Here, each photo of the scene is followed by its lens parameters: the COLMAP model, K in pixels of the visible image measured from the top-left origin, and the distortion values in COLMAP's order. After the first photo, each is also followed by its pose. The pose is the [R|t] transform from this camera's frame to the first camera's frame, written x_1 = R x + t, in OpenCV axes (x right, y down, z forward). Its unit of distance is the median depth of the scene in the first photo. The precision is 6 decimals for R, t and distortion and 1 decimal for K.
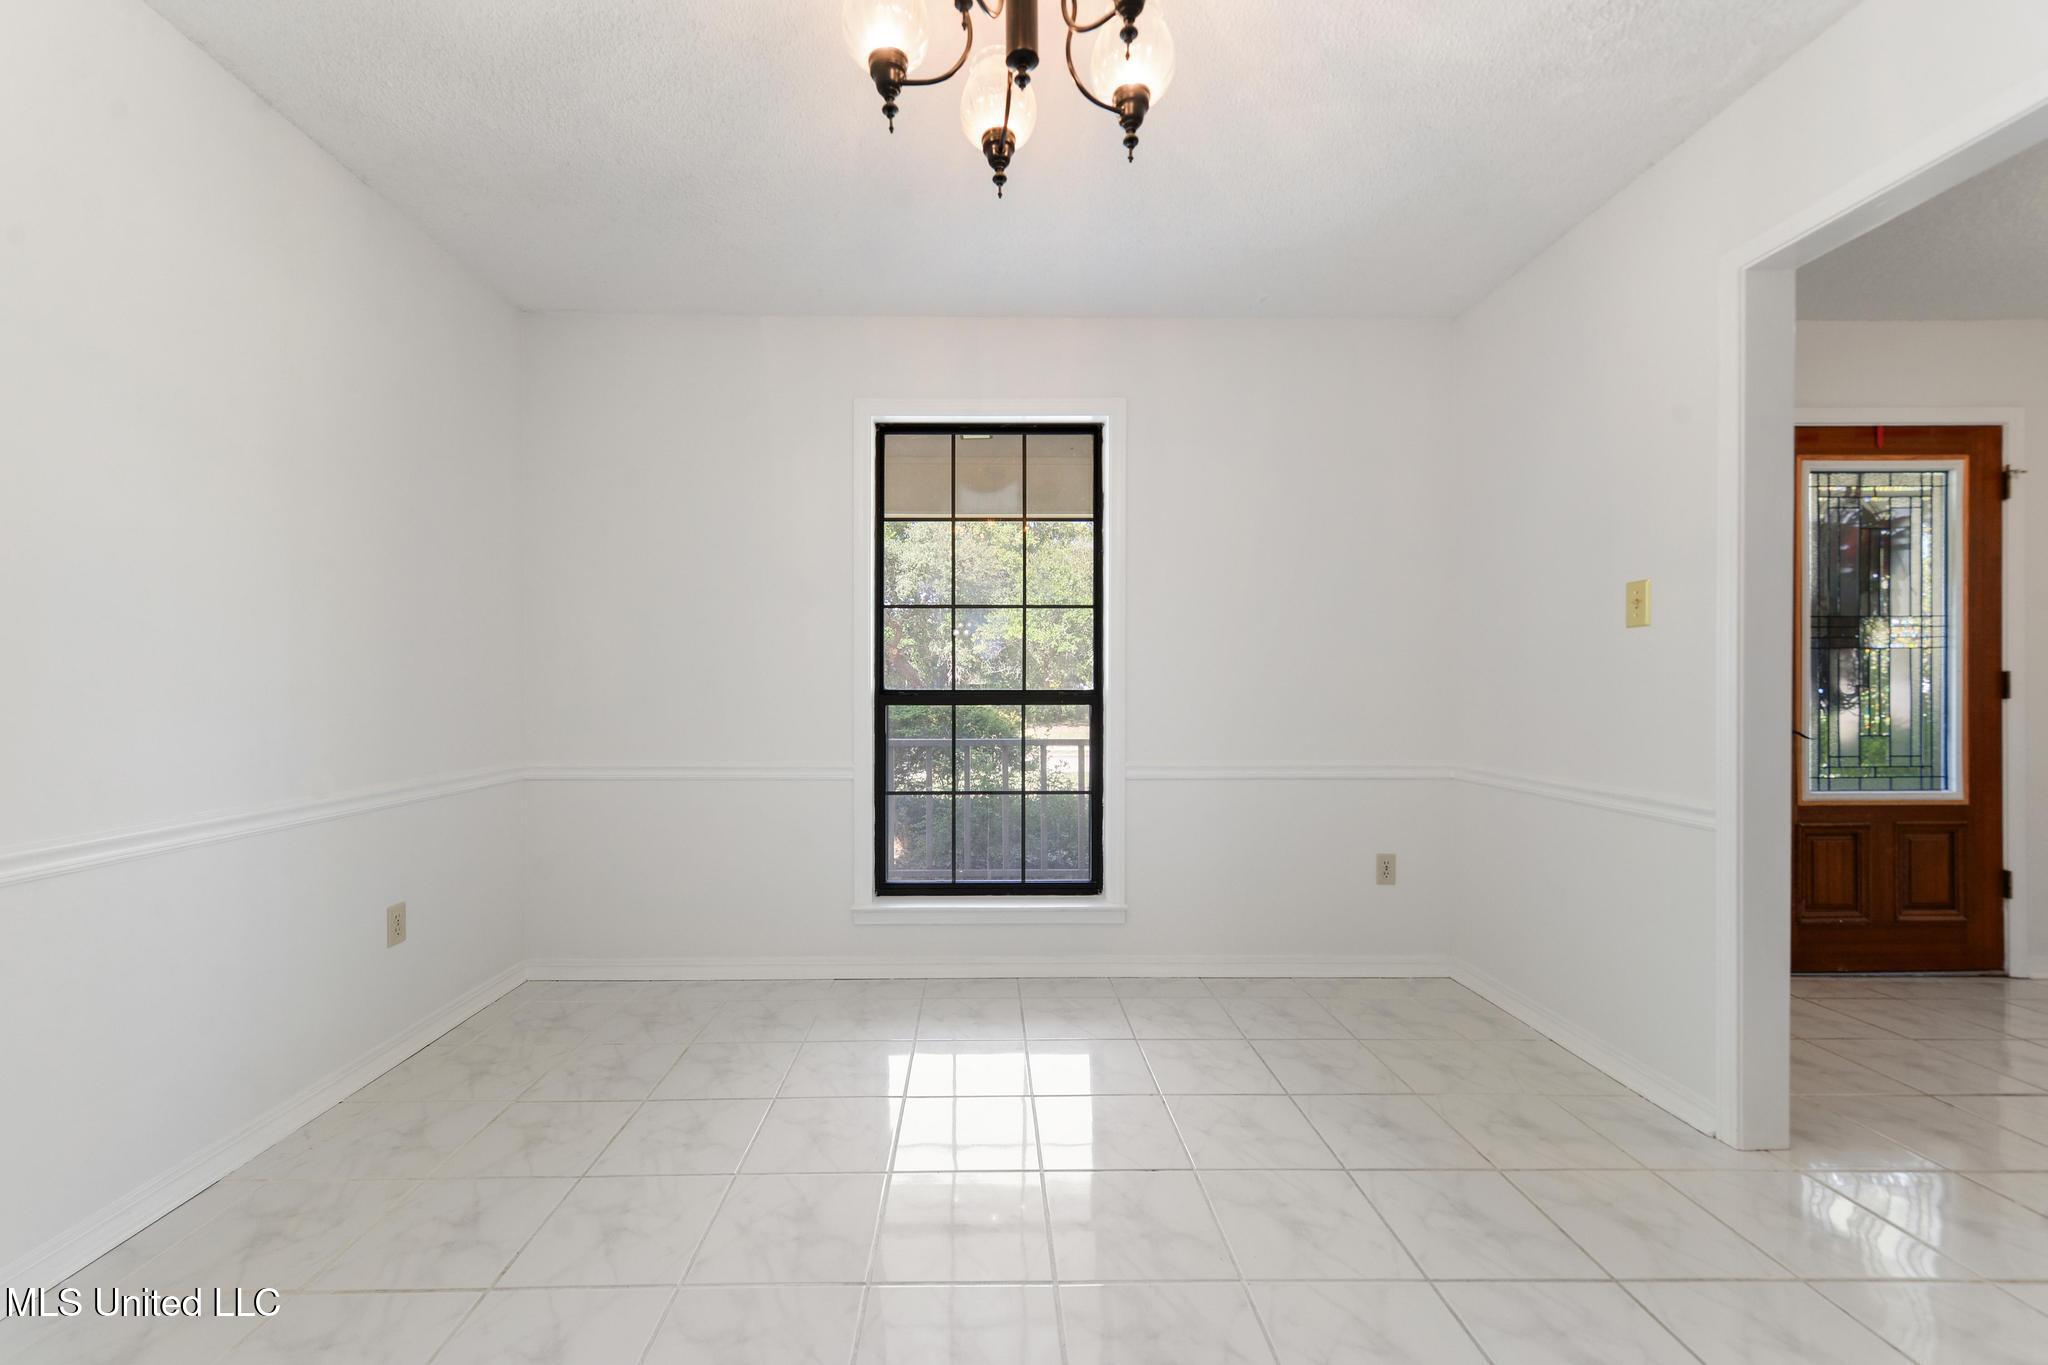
lens RADIAL K [[824.2, 0, 1027.2], [0, 824.2, 686.9], [0, 0, 1]] dist [0.008516, -0.001186]
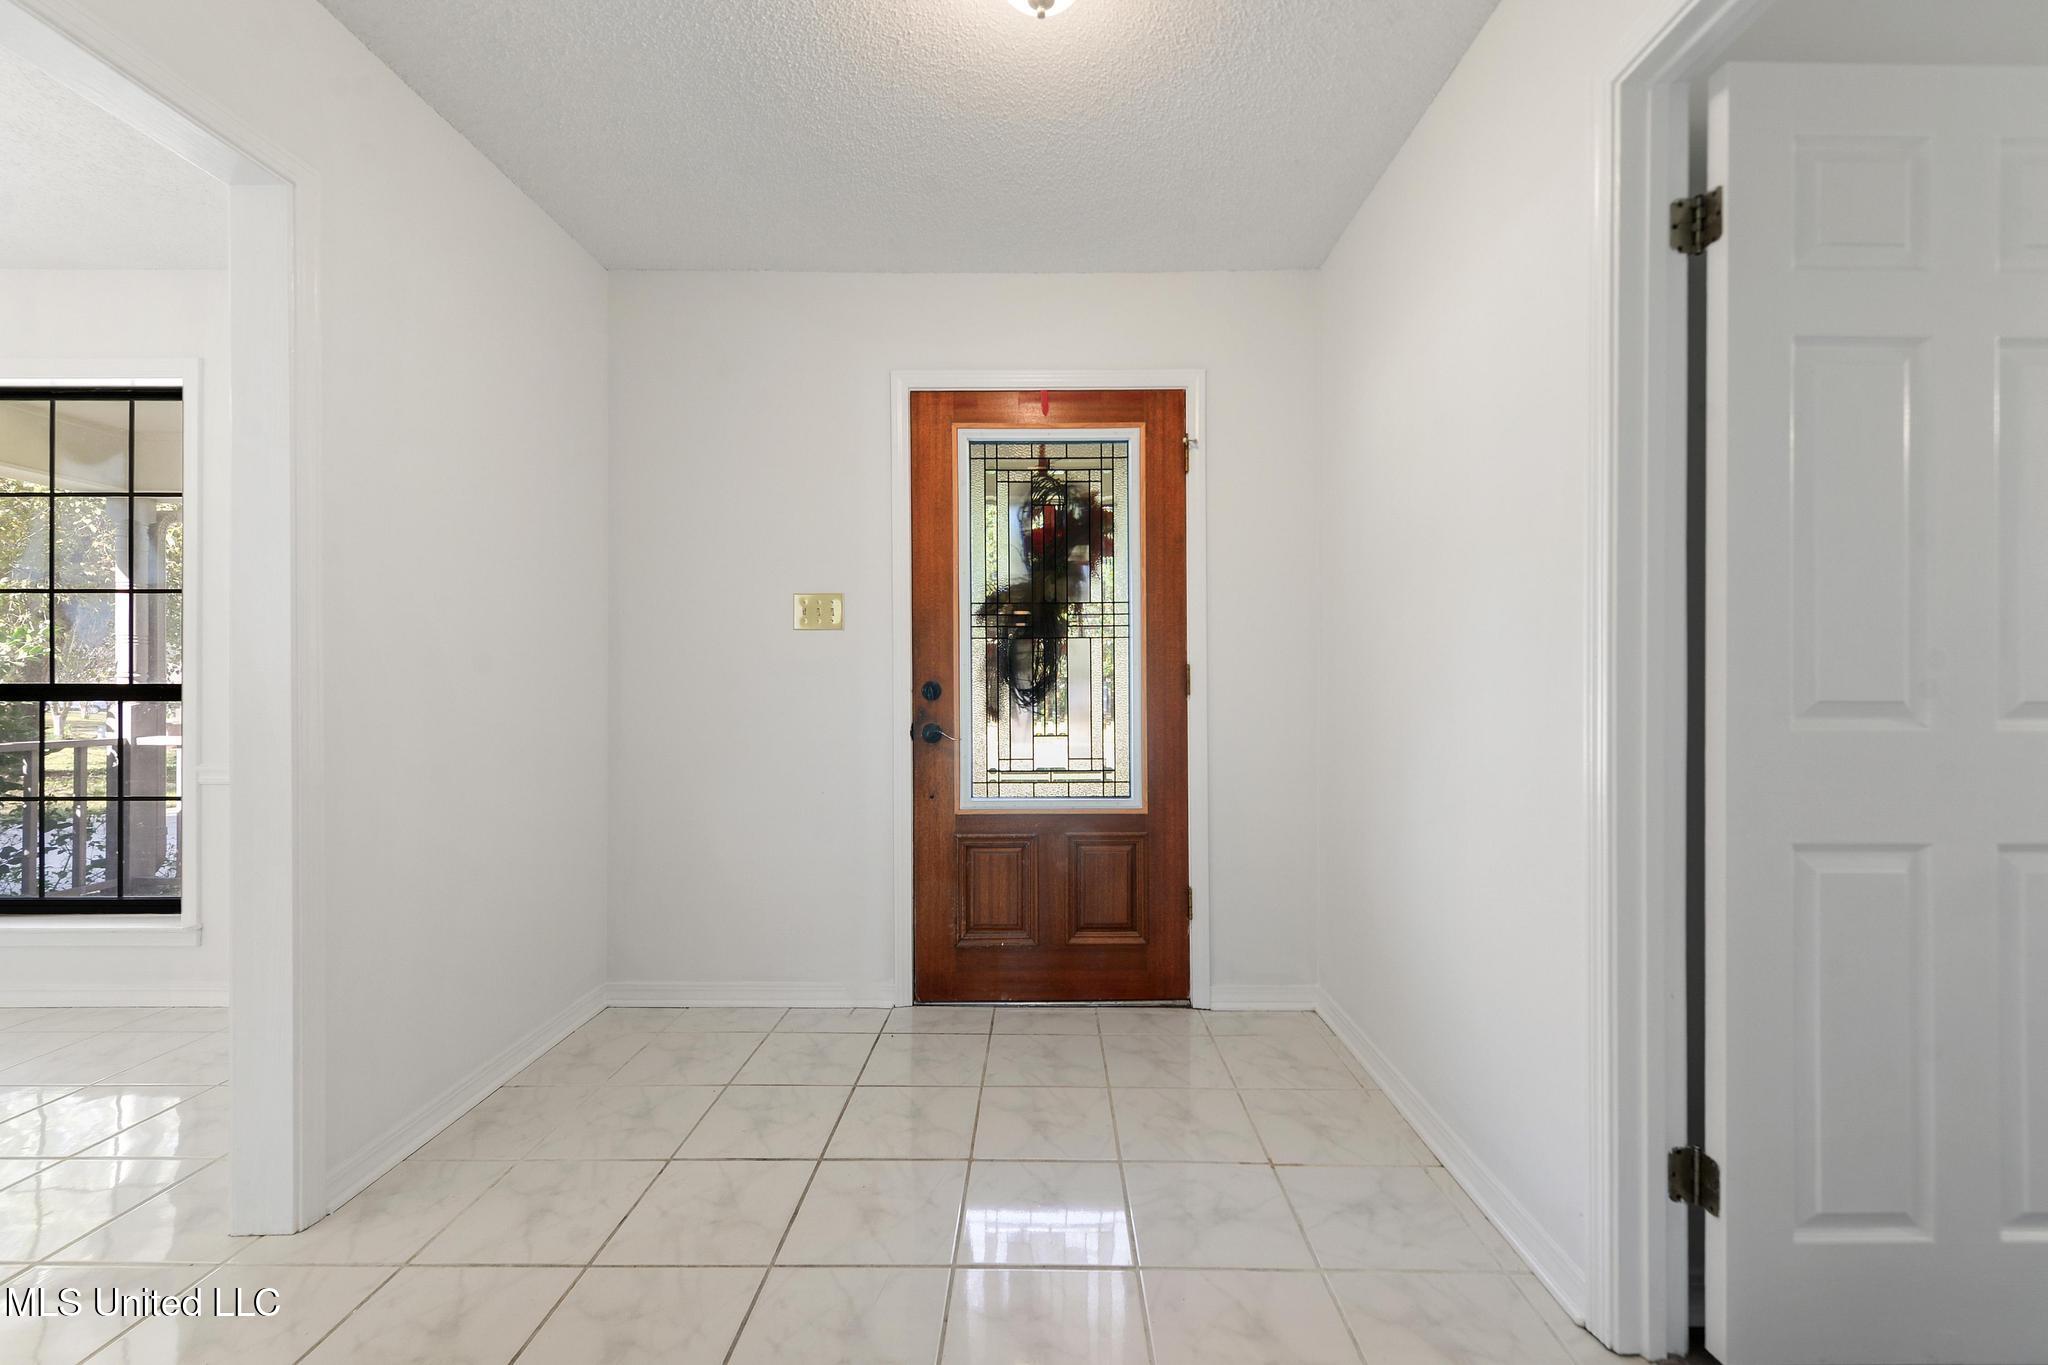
lens RADIAL K [[824.2, 0, 1023.3], [0, 824.2, 646.8], [0, 0, 1]] dist [0.008516, -0.001186]
pose [[0.999879, 0.000407, -0.015540, 1.009376], [-0.000493, 0.999984, -0.005551, -0.032581], [0.015537, 0.005558, 0.999864, 0.110322]]
